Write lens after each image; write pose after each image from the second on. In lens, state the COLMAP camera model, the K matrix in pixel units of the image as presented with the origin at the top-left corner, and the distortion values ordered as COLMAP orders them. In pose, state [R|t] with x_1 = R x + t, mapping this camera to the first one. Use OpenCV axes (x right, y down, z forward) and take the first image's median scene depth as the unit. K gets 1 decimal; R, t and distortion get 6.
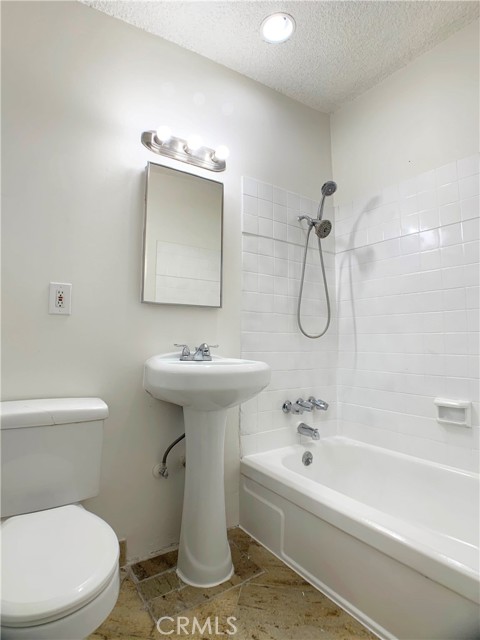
lens RADIAL K [[337.8, 0, 240.0], [0, 337.8, 320.0], [0, 0, 1]] dist [-0.090212, 0.016355]
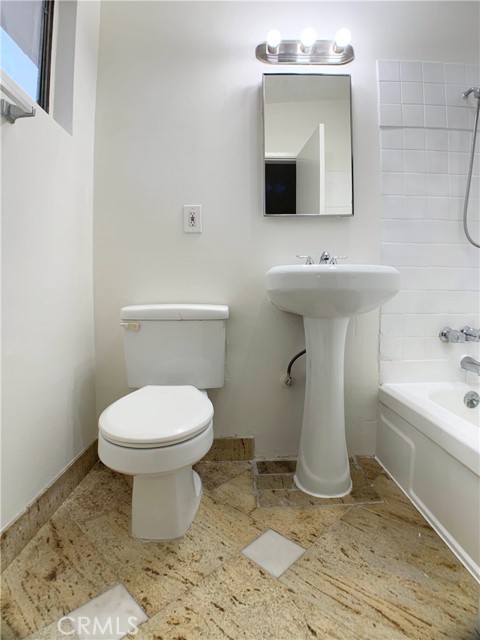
lens RADIAL K [[337.8, 0, 240.0], [0, 337.8, 320.0], [0, 0, 1]] dist [-0.090212, 0.016355]
pose [[0.824619, 0.024537, -0.565156, 0.228148], [0.047590, 0.992508, 0.112529, 0.141545], [0.563683, -0.119689, 0.817274, 0.081116]]
